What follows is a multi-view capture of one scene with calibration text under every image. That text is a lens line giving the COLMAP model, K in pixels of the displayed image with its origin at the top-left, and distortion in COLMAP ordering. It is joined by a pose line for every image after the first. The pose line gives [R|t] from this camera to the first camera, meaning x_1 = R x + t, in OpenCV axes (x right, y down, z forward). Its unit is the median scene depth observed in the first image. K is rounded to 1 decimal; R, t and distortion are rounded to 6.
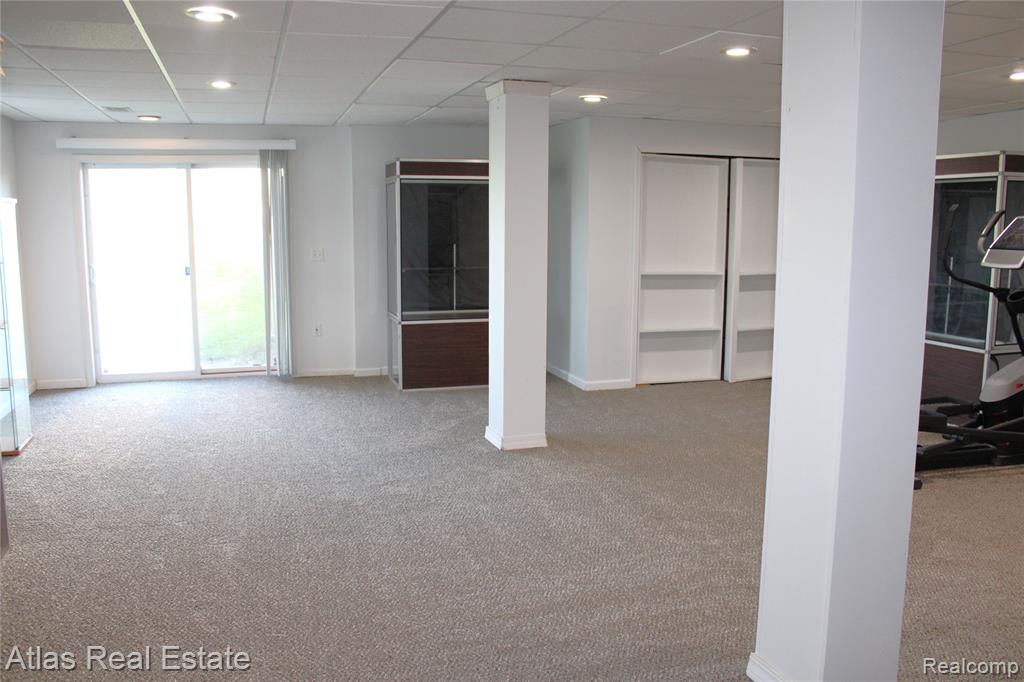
lens RADIAL K [[843.6, 0, 513.9], [0, 843.6, 342.8], [0, 0, 1]] dist [-0.137857, 0.005065]
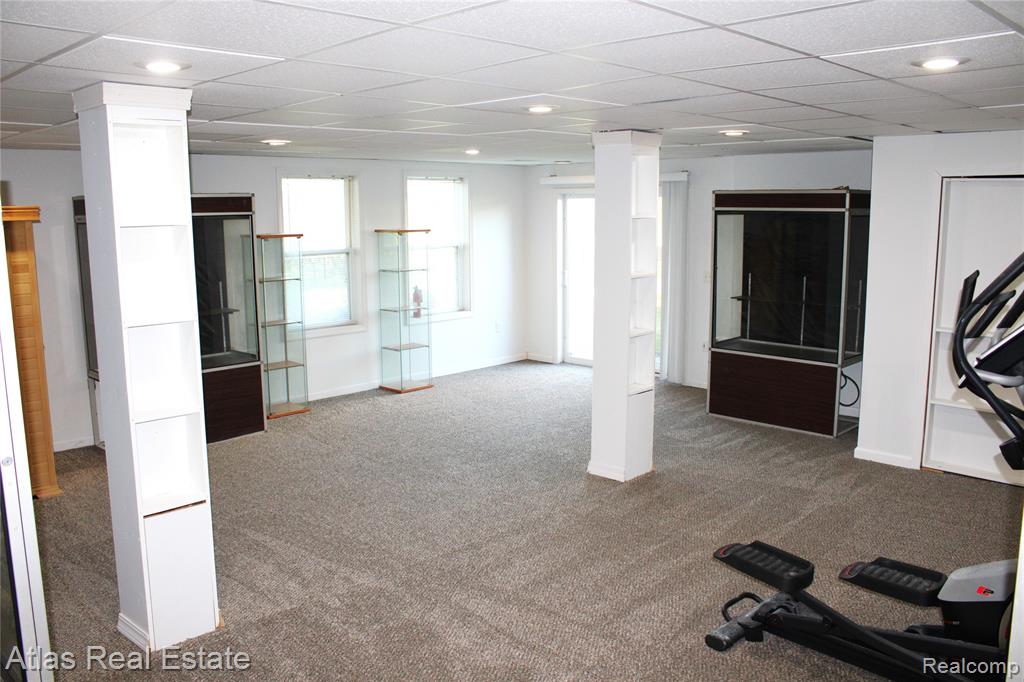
lens RADIAL K [[843.6, 0, 513.9], [0, 843.6, 342.8], [0, 0, 1]] dist [-0.137857, 0.005065]
pose [[0.460257, 0.131936, -0.877927, 0.662604], [-0.122675, 0.988861, 0.084294, -0.088771], [0.879269, 0.068903, 0.471315, 0.296659]]
